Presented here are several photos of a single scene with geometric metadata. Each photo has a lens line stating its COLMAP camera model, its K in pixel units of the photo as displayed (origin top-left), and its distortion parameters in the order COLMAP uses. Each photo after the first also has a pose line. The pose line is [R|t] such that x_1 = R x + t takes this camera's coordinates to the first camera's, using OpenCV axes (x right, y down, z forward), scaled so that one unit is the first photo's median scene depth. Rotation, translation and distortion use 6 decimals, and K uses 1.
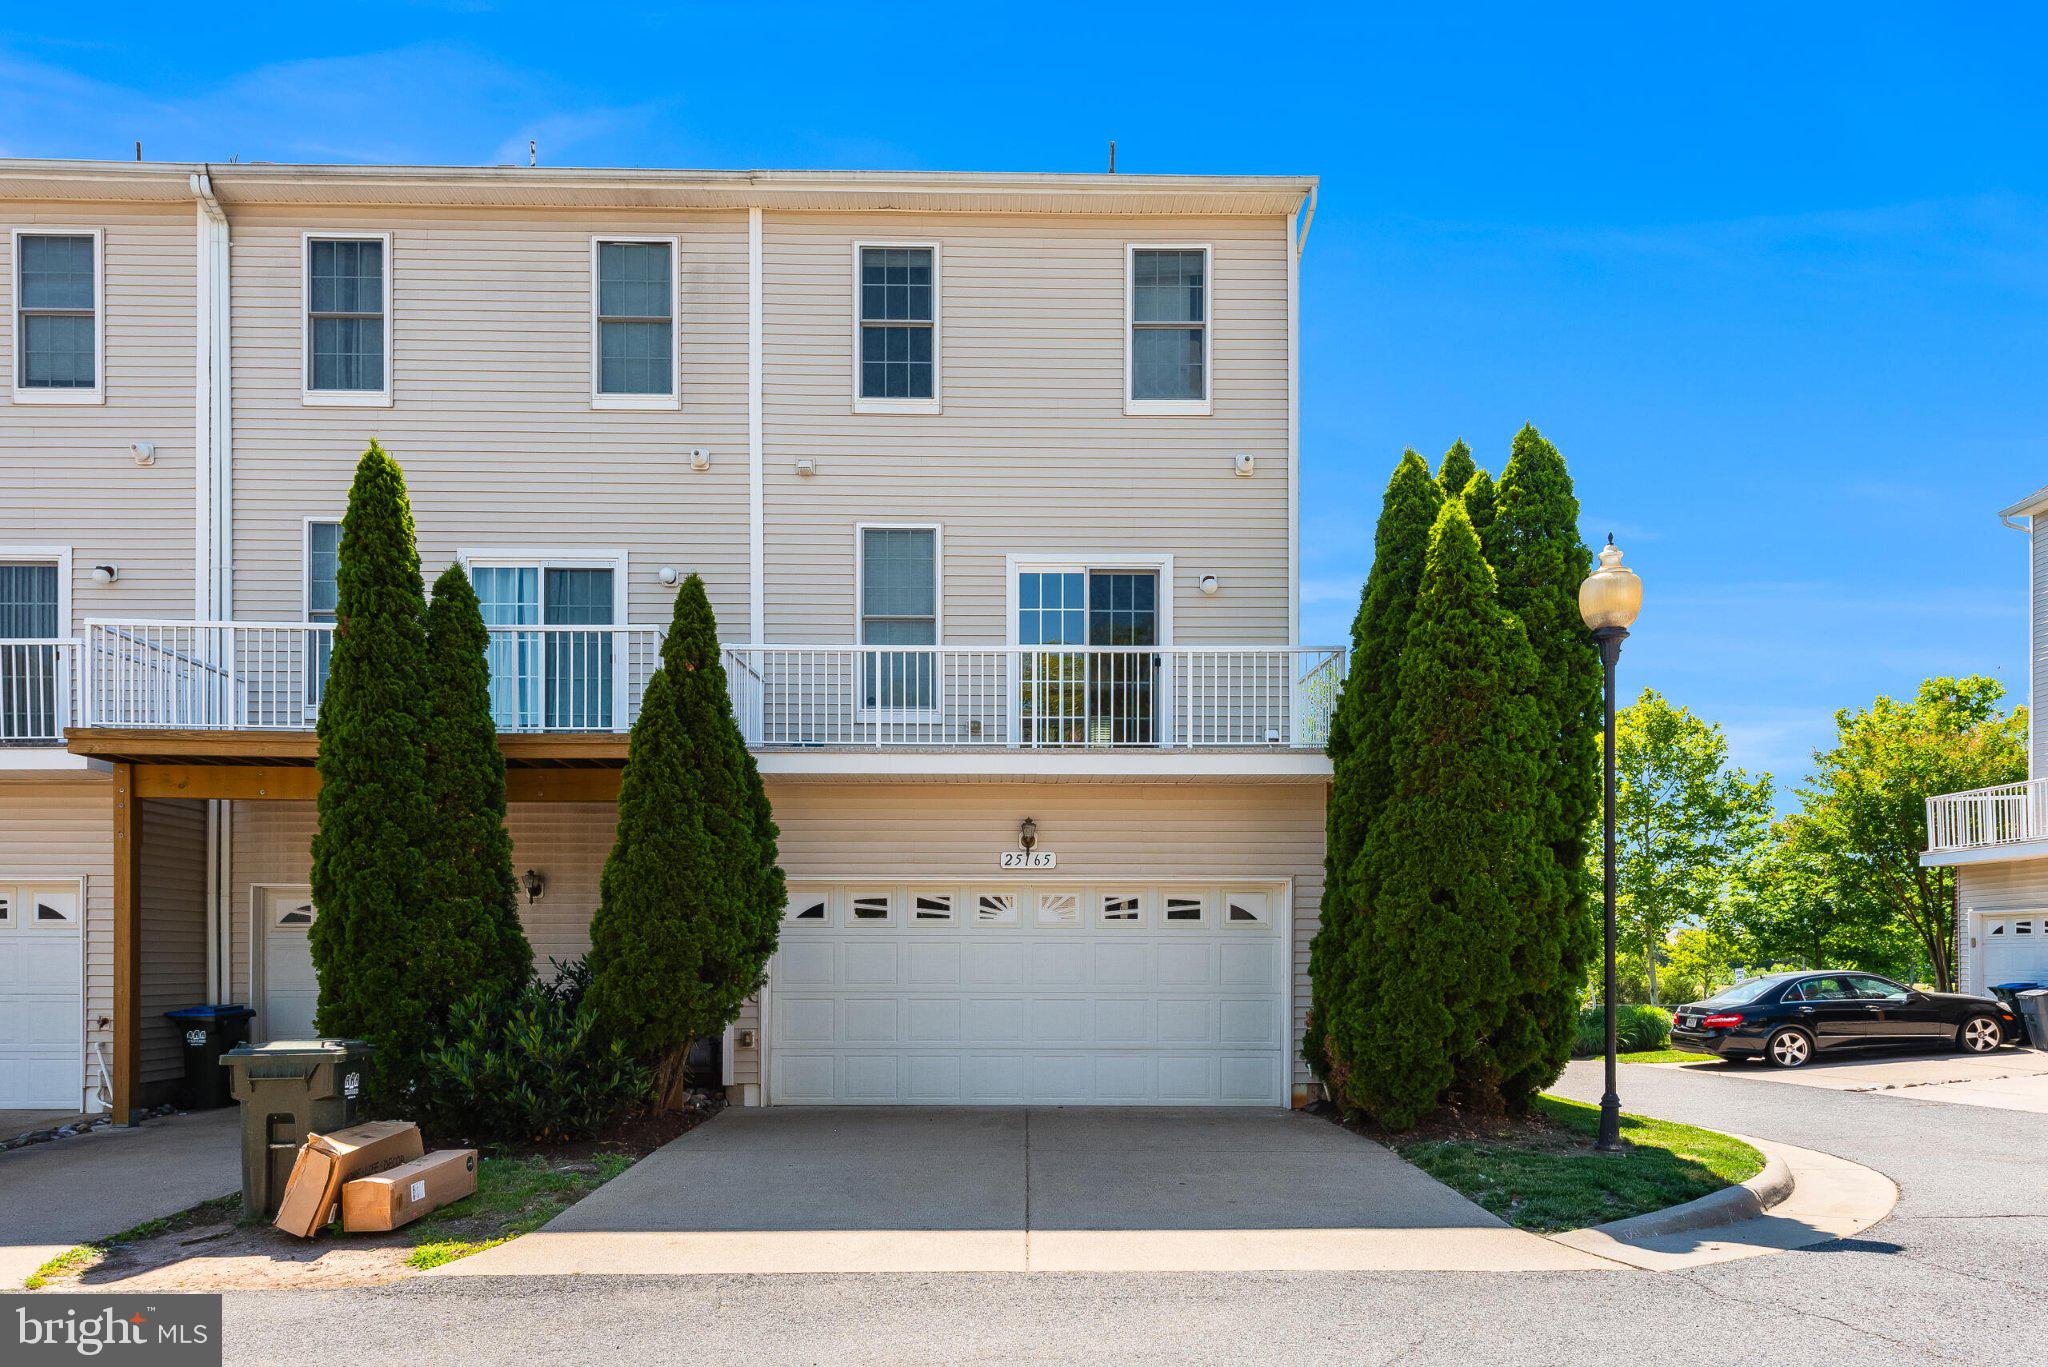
lens RADIAL K [[1102.5, 0, 1024.0], [0, 1102.5, 645.2], [0, 0, 1]] dist [0.006586, -0.002853]
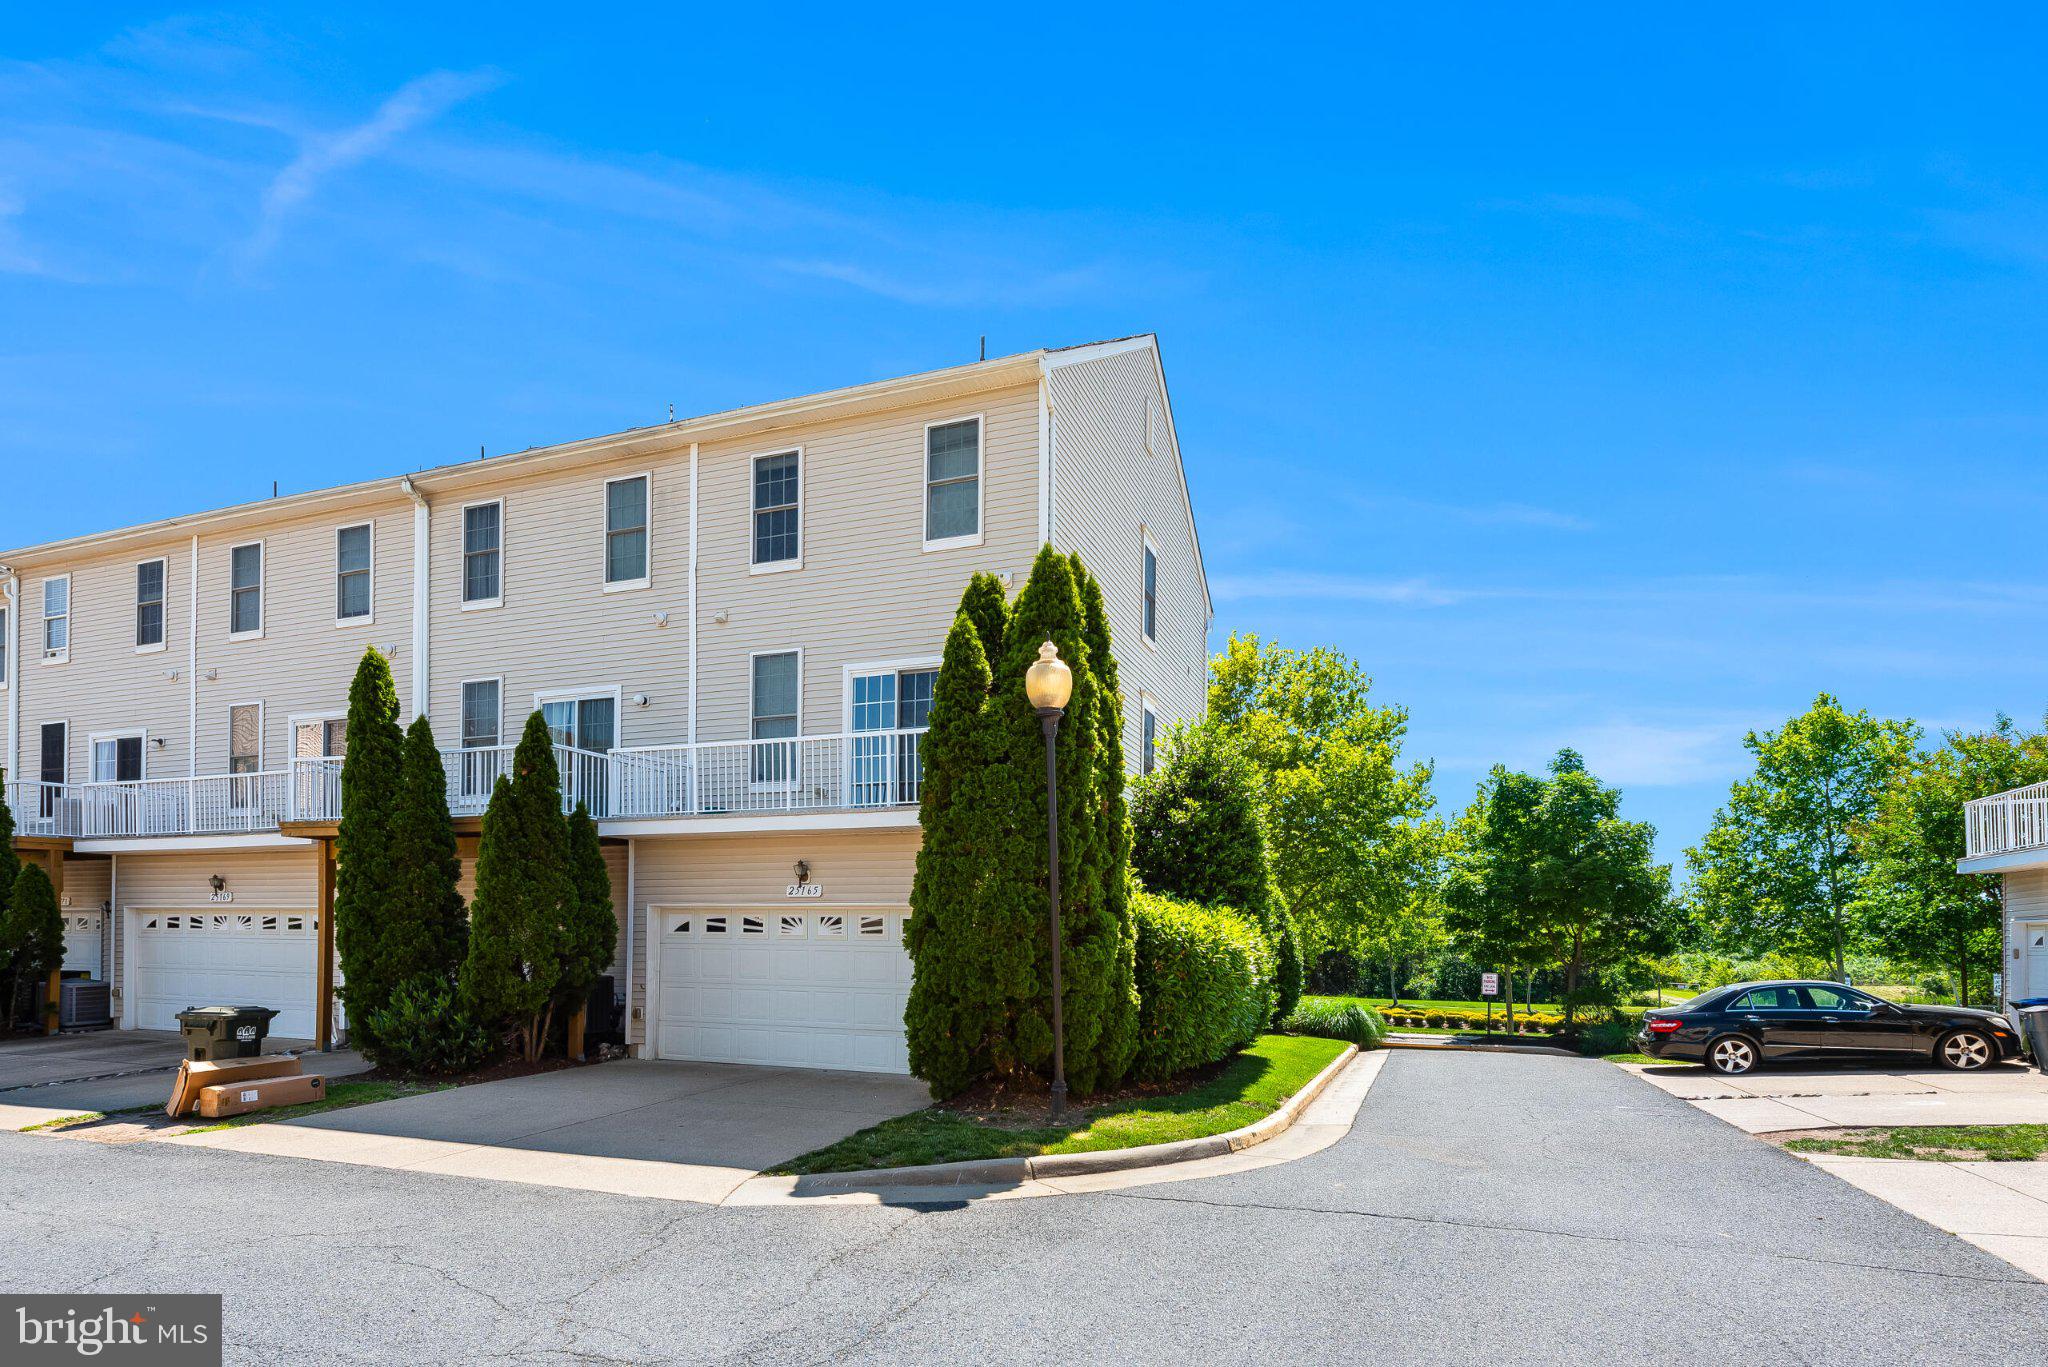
lens RADIAL K [[869.4, 0, 1024.4], [0, 869.4, 691.7], [0, 0, 1]] dist [0.001143, 0.000524]
pose [[0.949651, -0.079210, -0.303133, 0.510090], [0.074932, 0.996856, -0.025737, -0.004664], [0.304218, 0.001726, 0.952601, 0.034480]]
